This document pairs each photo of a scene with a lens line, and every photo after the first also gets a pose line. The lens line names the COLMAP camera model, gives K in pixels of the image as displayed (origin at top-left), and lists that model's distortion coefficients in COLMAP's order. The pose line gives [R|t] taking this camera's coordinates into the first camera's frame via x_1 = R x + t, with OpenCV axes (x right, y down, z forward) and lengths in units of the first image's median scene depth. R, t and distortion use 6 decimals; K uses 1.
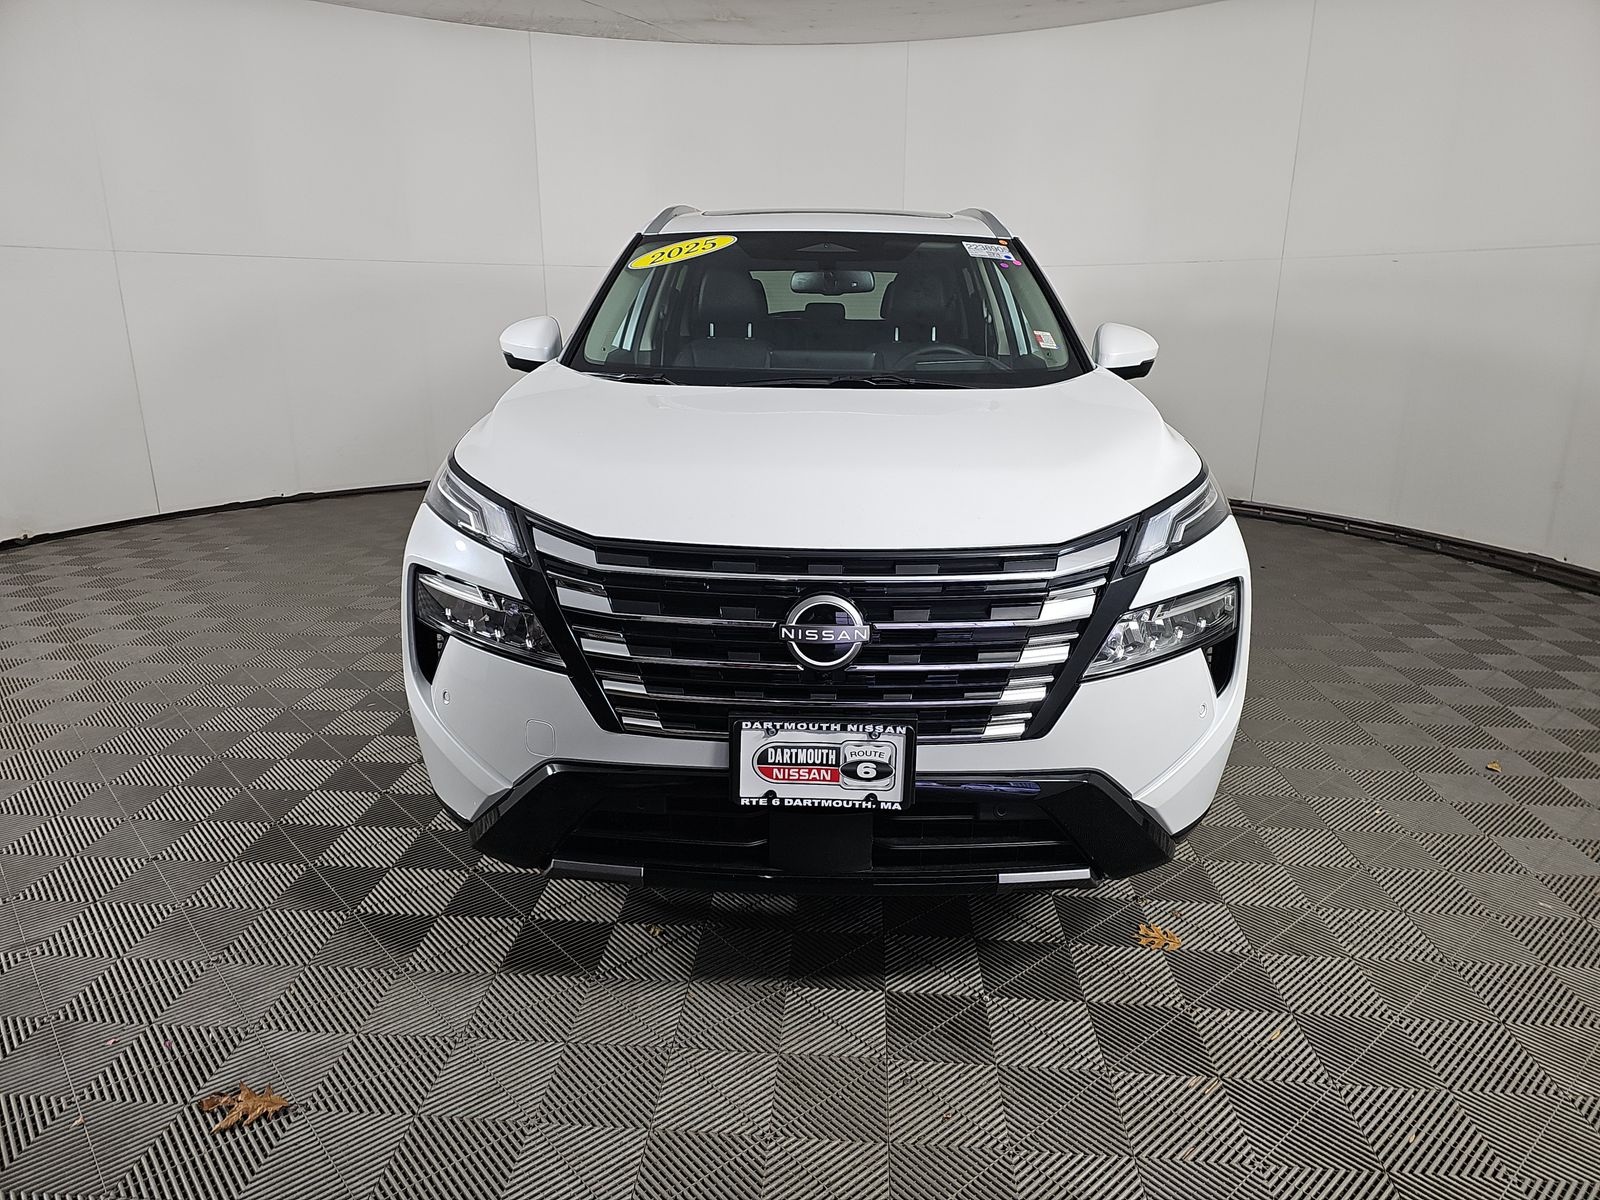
lens RADIAL K [[1057.7, 0, 800.0], [0, 1057.7, 600.0], [0, 0, 1]] dist [0.064214, -0.063945]
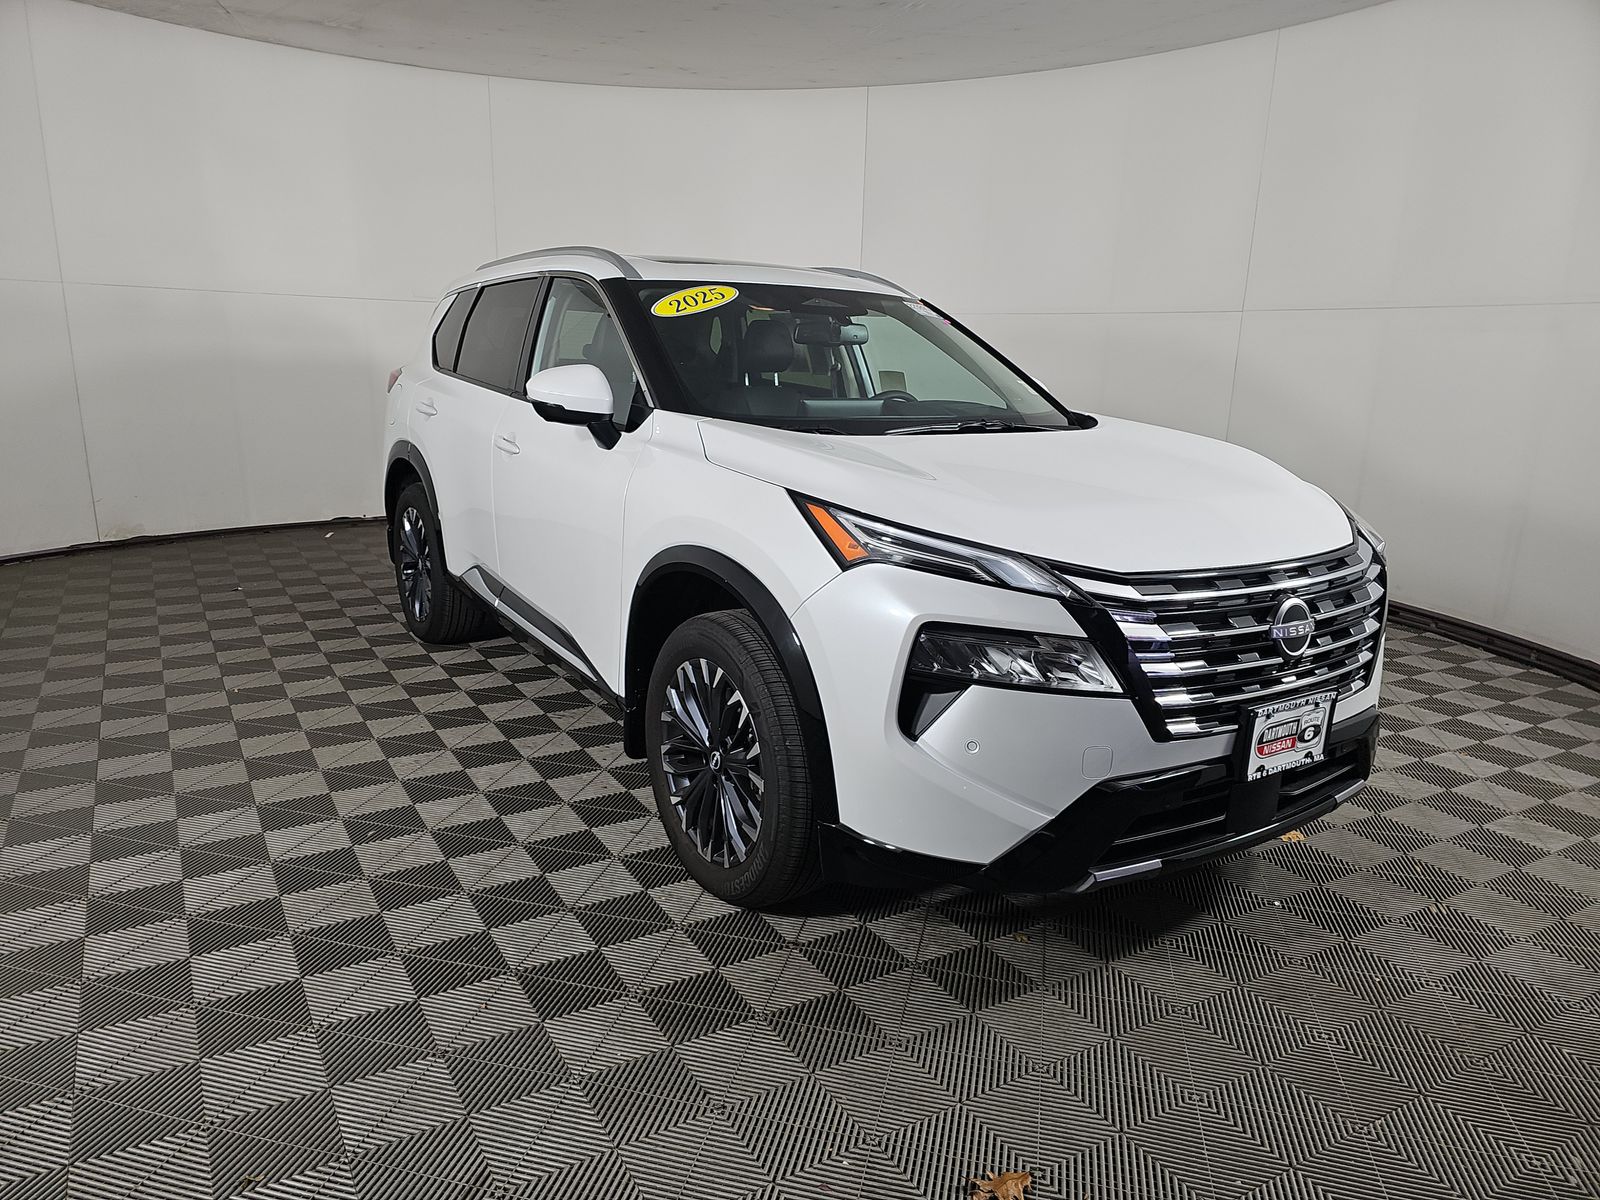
lens RADIAL K [[1043.2, 0, 799.6], [0, 1043.2, 594.9], [0, 0, 1]] dist [0.053880, -0.061152]
pose [[0.829988, -0.118062, 0.545143, -1.091167], [0.133119, 0.991028, 0.011953, -0.097137], [-0.541663, 0.062648, 0.838258, 0.262372]]
